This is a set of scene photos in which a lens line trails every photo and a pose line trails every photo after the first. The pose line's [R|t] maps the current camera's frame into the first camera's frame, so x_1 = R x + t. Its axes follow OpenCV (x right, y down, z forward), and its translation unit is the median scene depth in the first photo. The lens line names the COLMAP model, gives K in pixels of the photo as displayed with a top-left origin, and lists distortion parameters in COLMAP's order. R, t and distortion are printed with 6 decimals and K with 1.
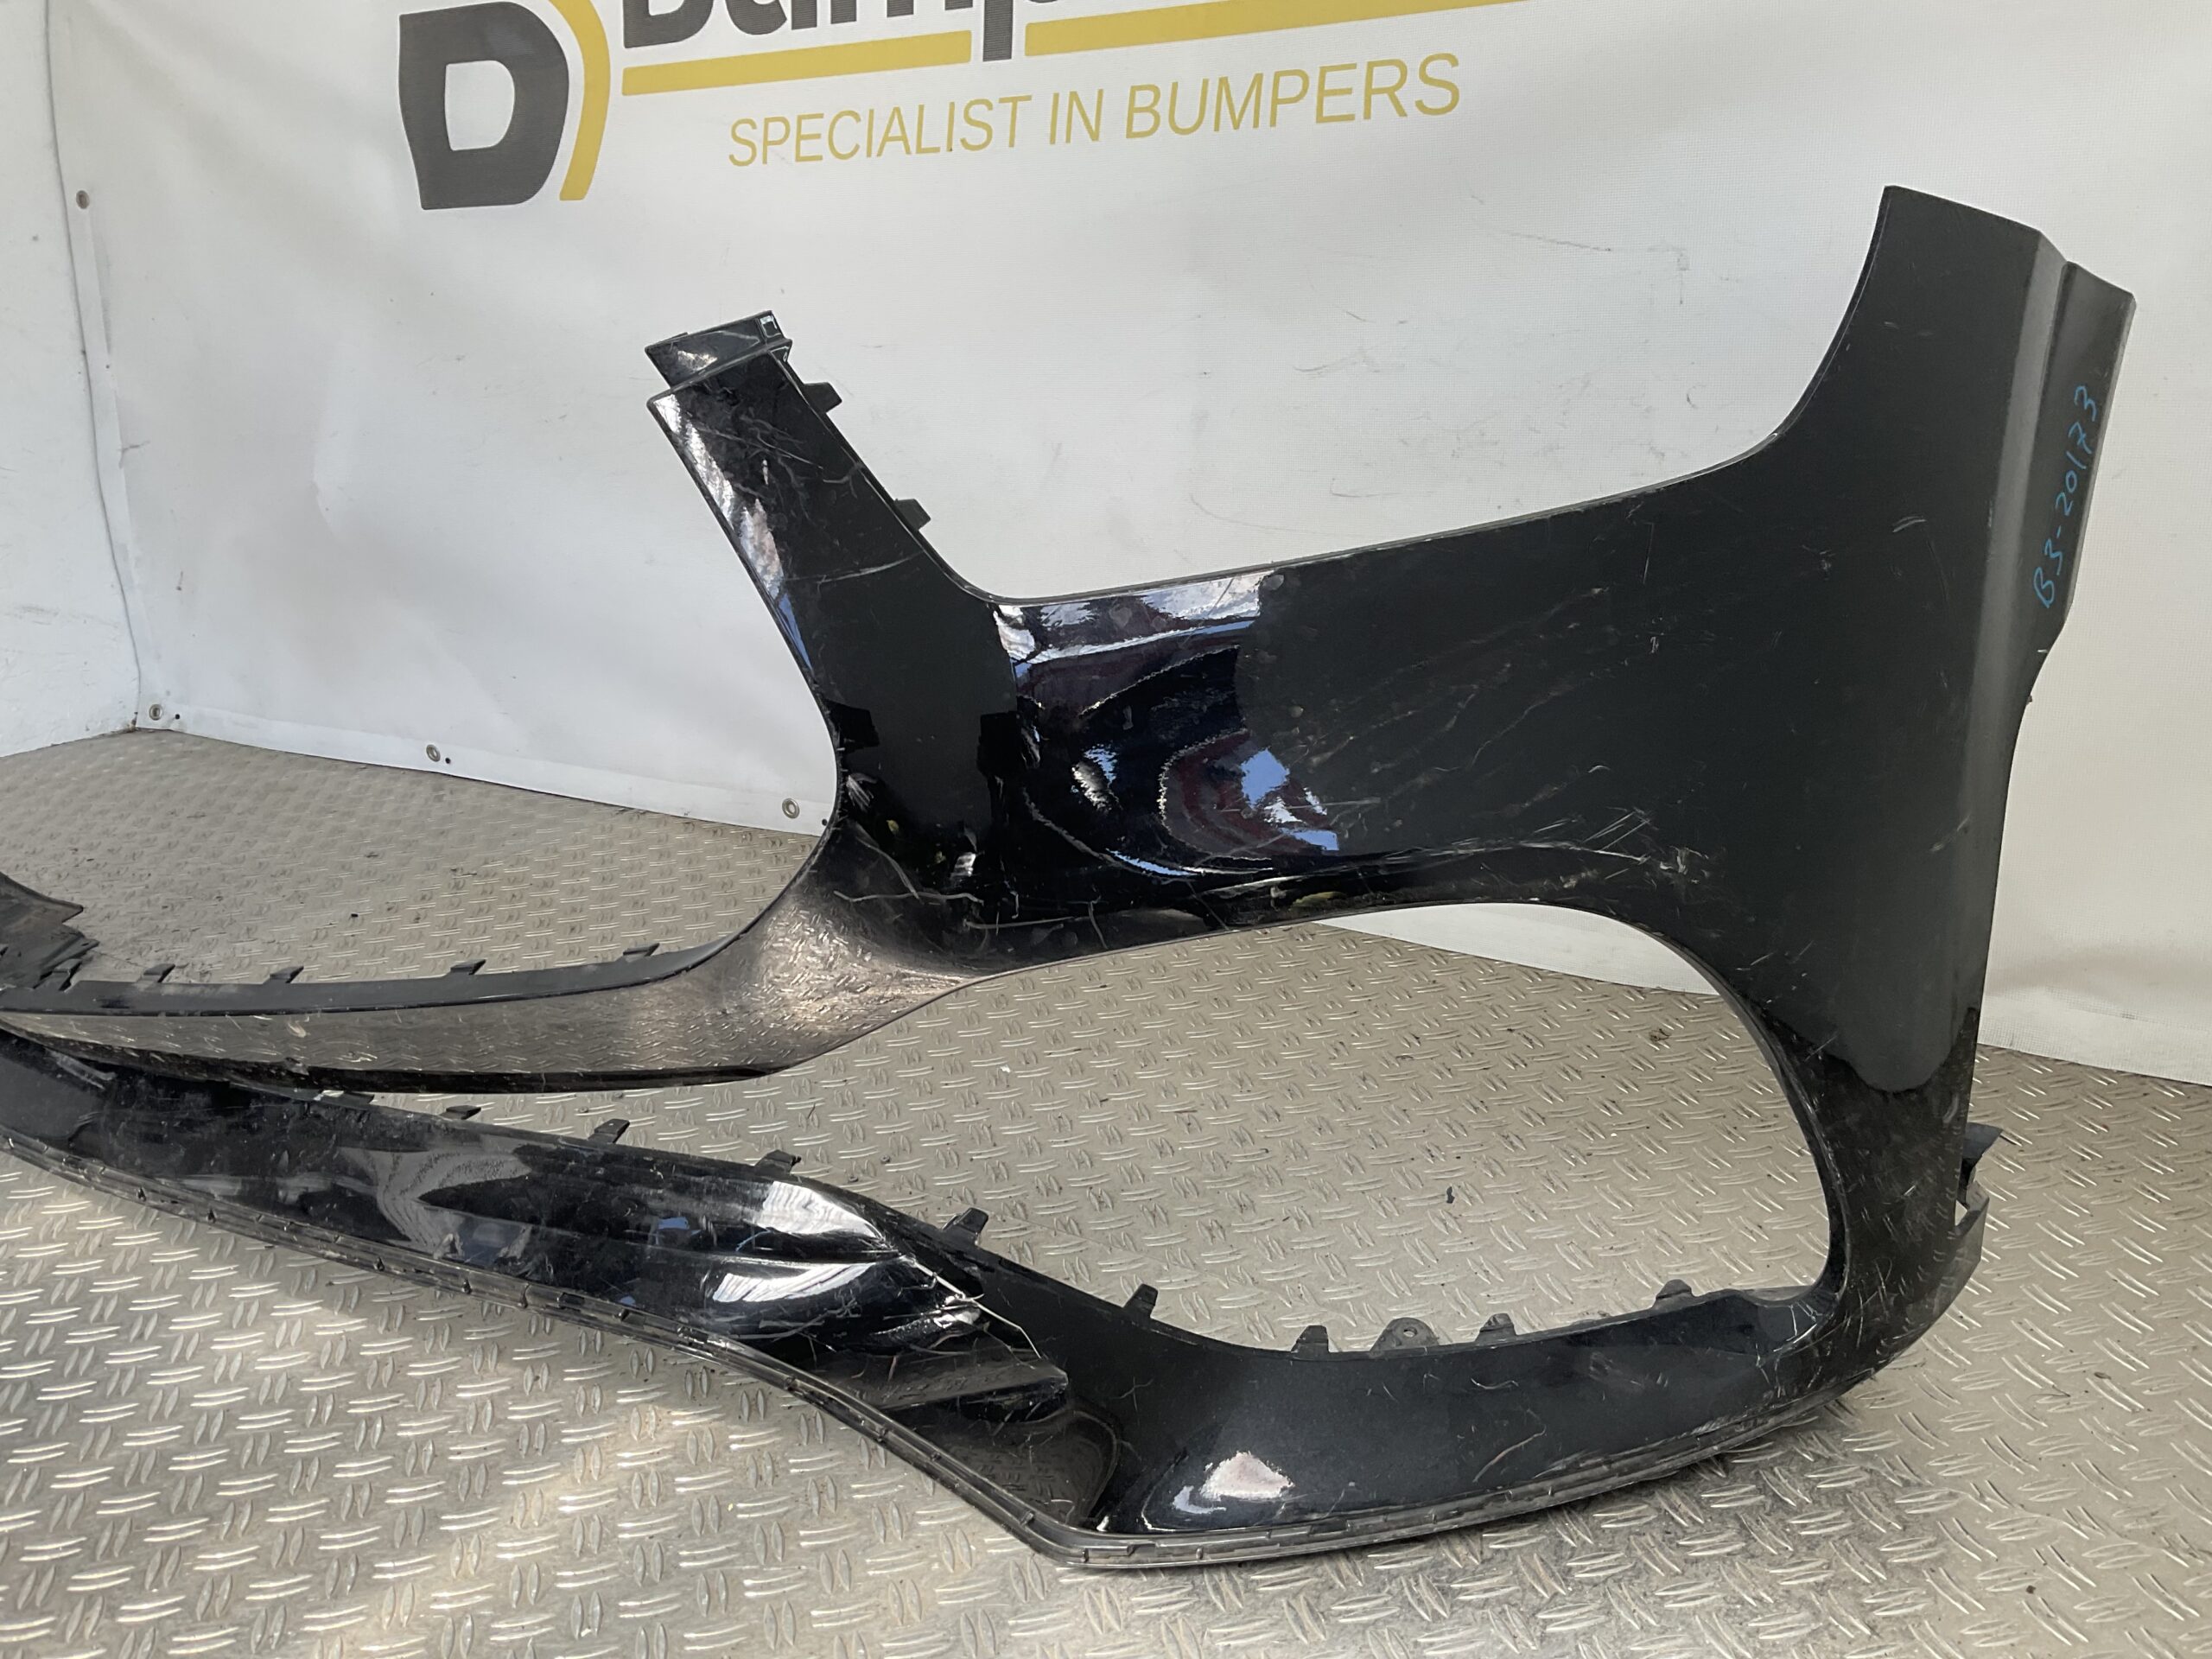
lens RADIAL K [[1825.4, 0, 1114.5], [0, 1825.4, 847.8], [0, 0, 1]] dist [0.032397, -0.060134]
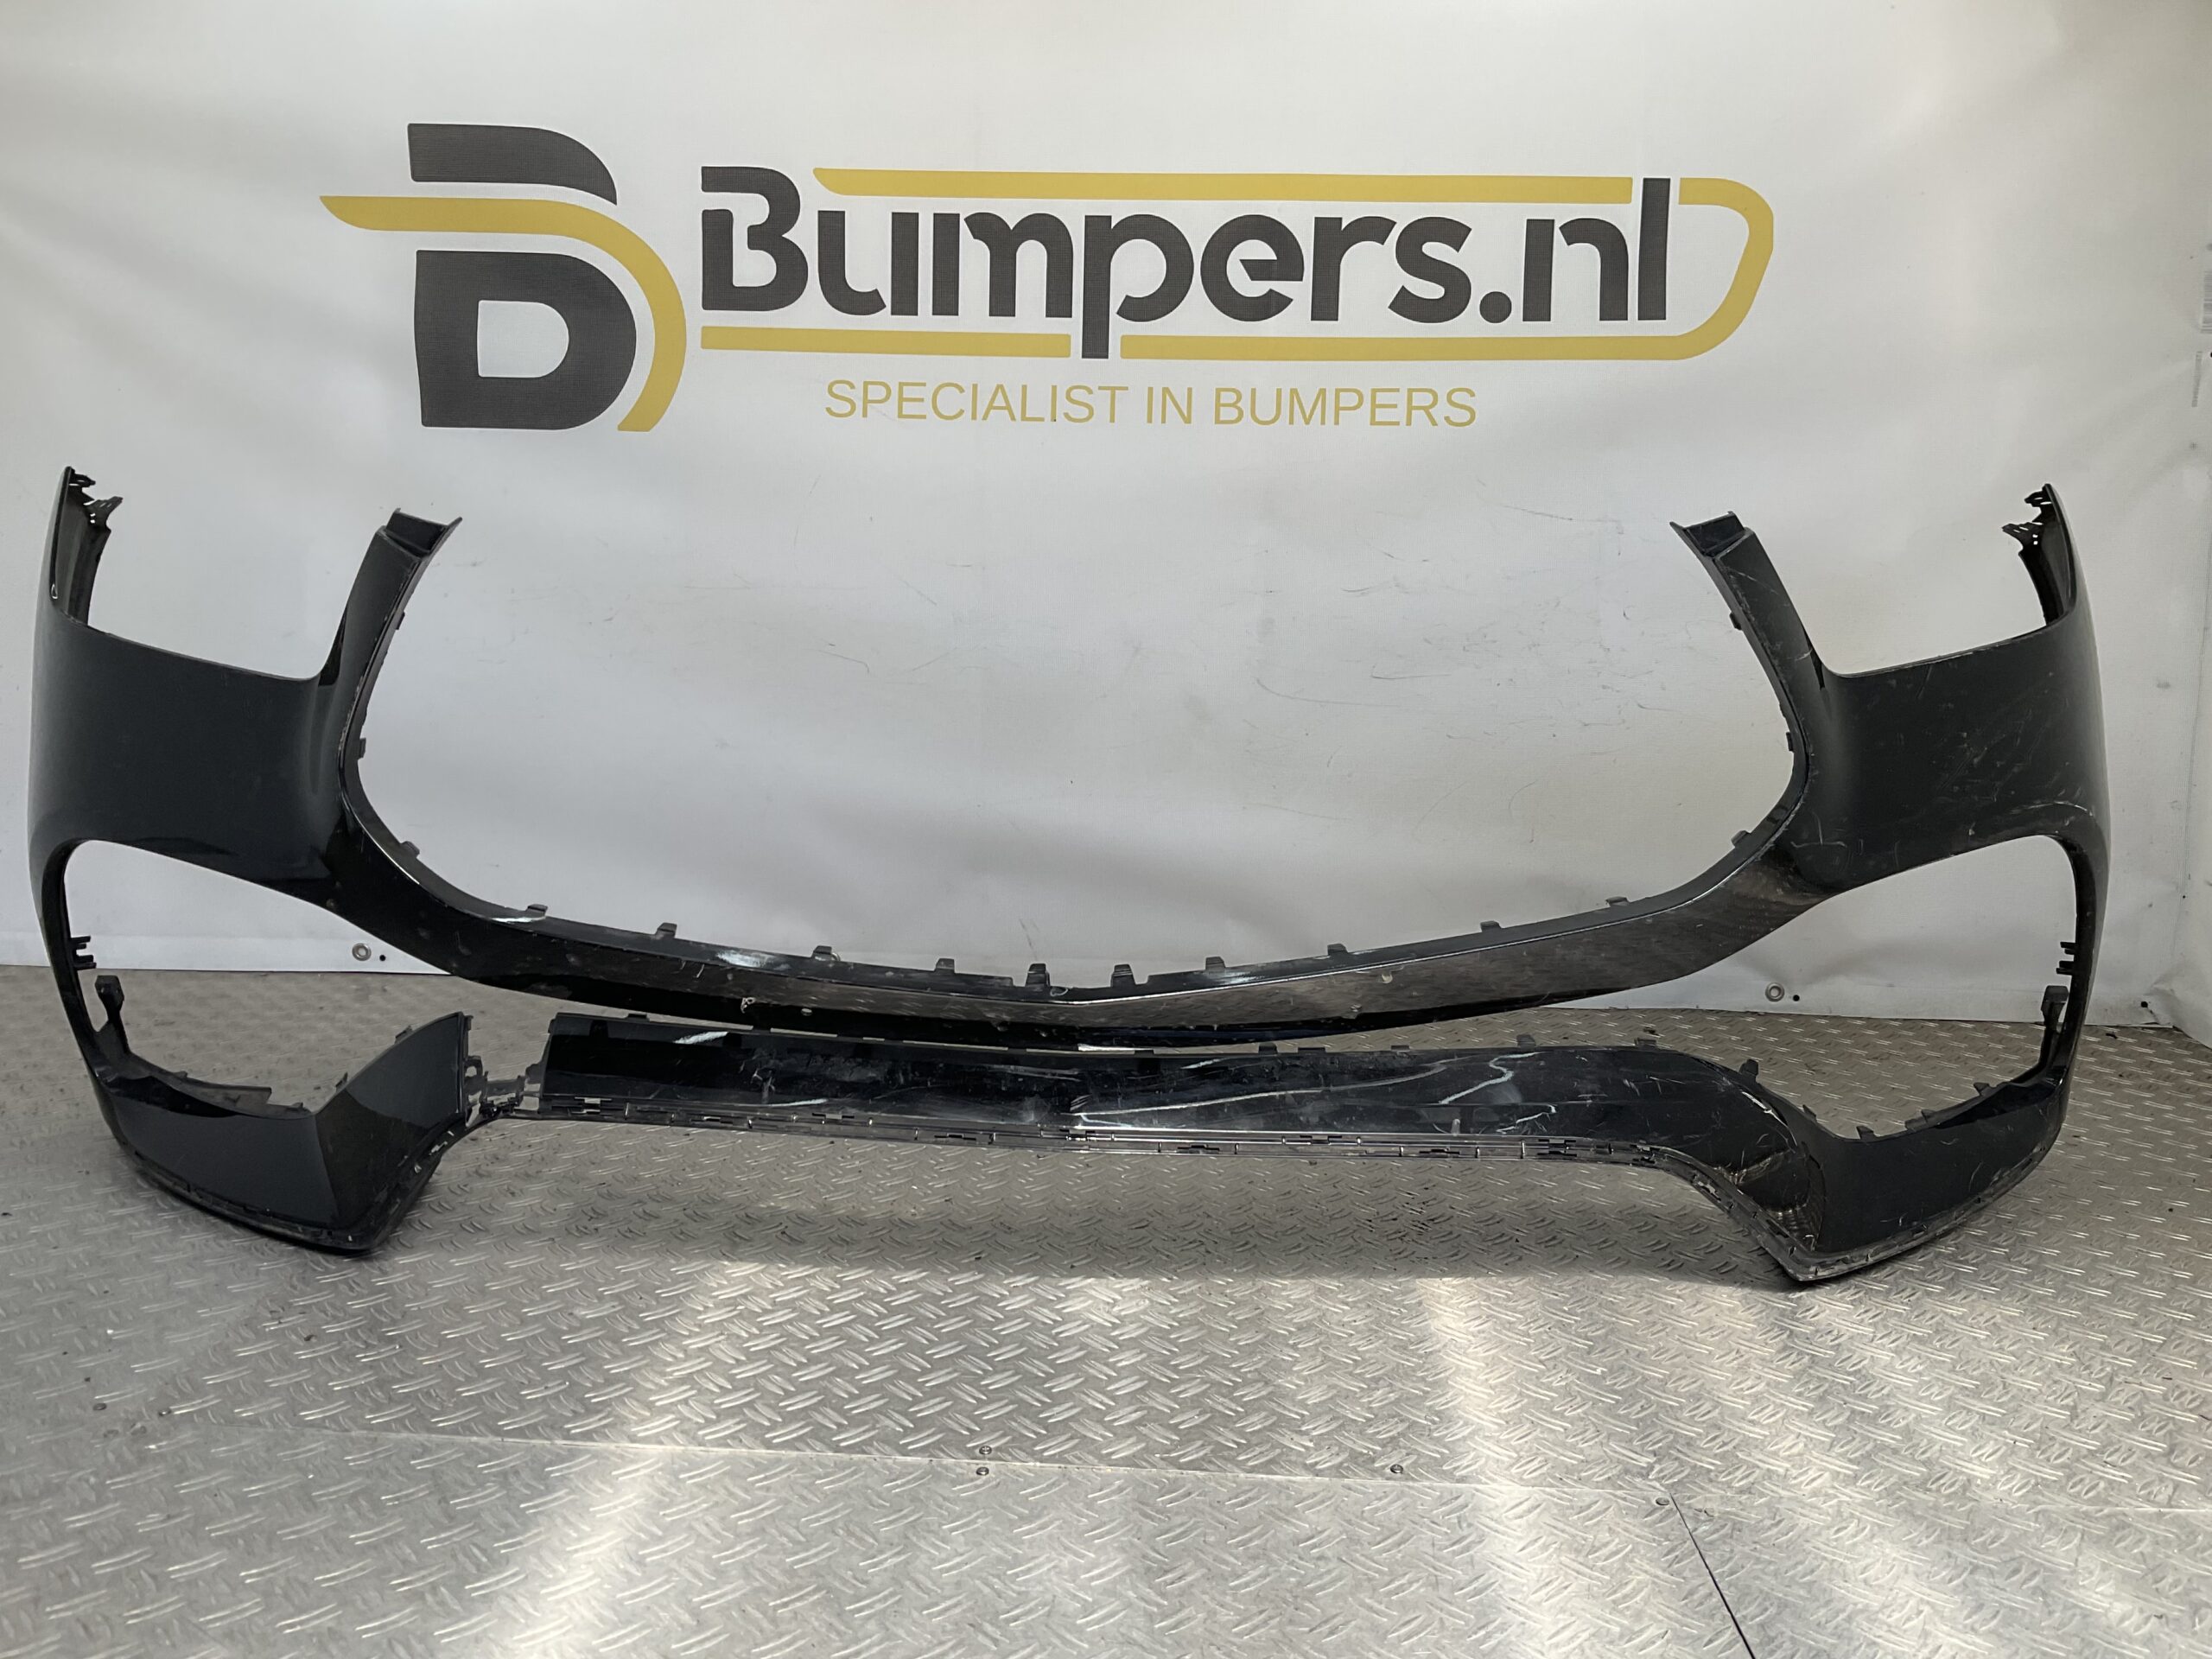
lens RADIAL K [[1792.1, 0, 1095.5], [0, 1792.1, 840.2], [0, 0, 1]] dist [0.092233, -0.179215]
pose [[0.869811, -0.030045, 0.492469, -0.799739], [0.105507, 0.986382, -0.126170, 0.086500], [-0.481972, 0.161703, 0.861136, -0.071797]]
